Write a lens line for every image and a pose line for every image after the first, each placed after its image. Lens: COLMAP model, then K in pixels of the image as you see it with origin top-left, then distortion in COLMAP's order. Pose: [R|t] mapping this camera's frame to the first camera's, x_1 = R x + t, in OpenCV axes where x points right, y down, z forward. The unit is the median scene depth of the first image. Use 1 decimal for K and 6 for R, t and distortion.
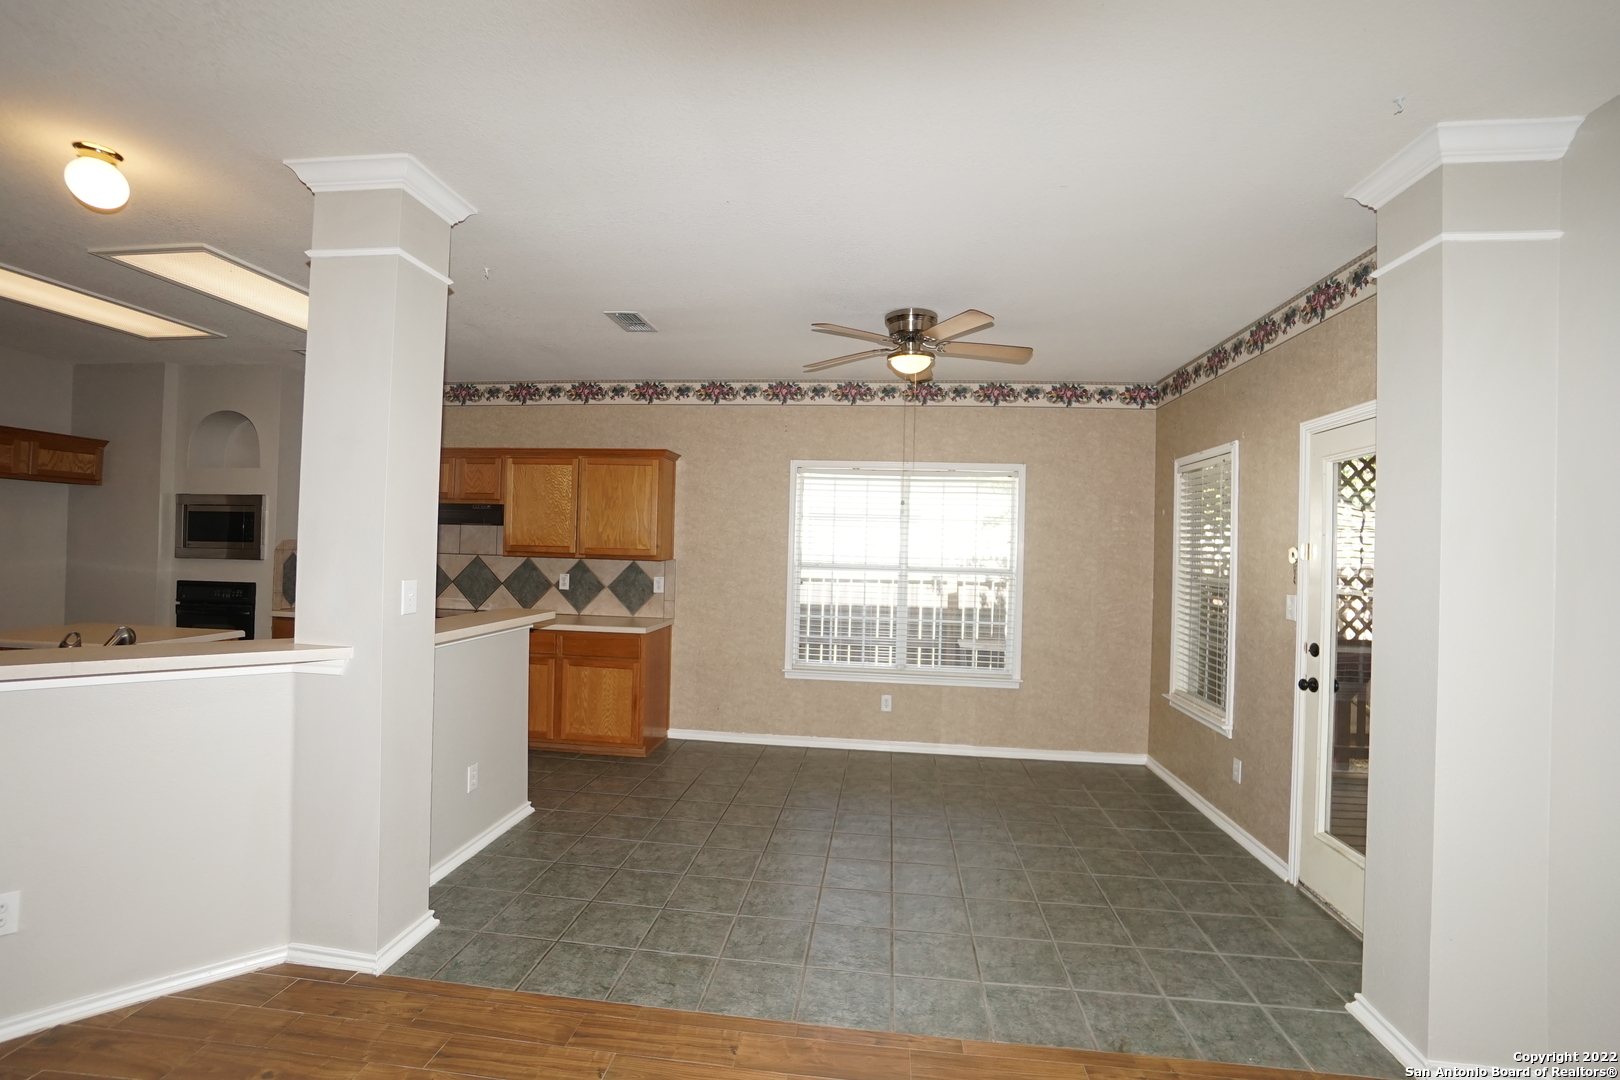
lens RADIAL K [[639.6, 0, 815.3], [0, 639.6, 540.5], [0, 0, 1]] dist [-0.054953, 0.005163]
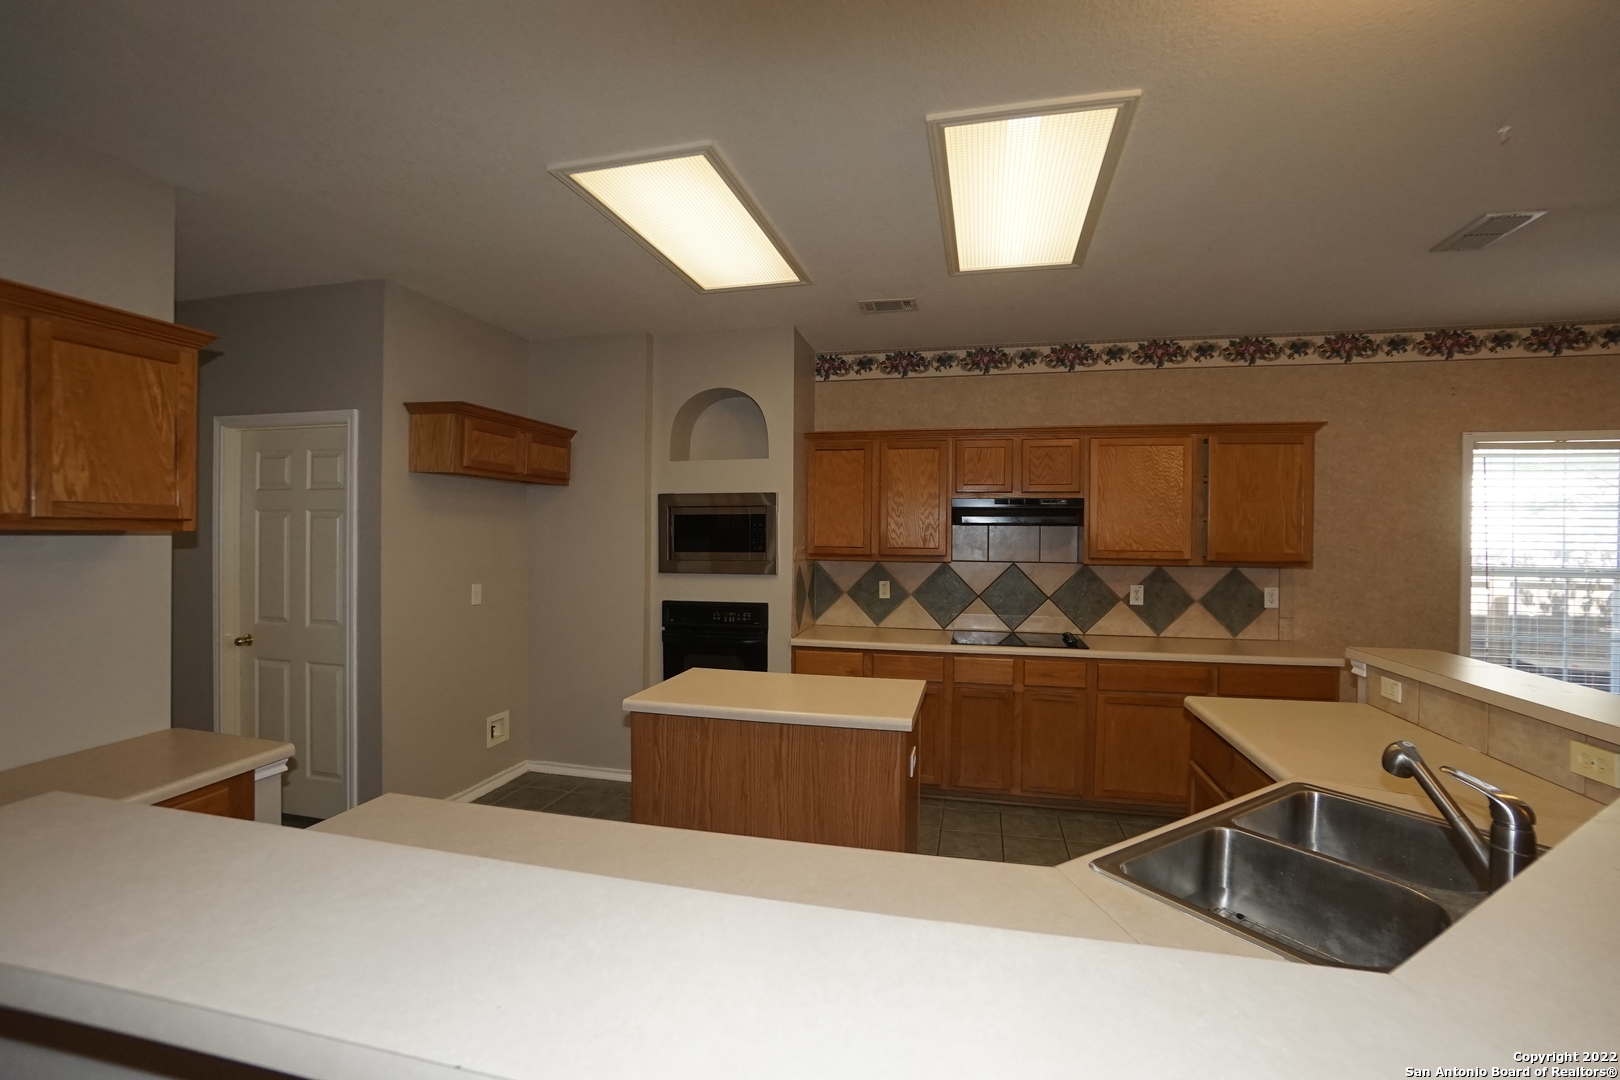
lens RADIAL K [[712.9, 0, 806.9], [0, 712.9, 543.4], [0, 0, 1]] dist [-0.064311, 0.022786]
pose [[0.990592, -0.016986, -0.135792, -0.686563], [0.019281, 0.999692, 0.015600, -0.021006], [0.135485, -0.018072, 0.990615, 0.081233]]
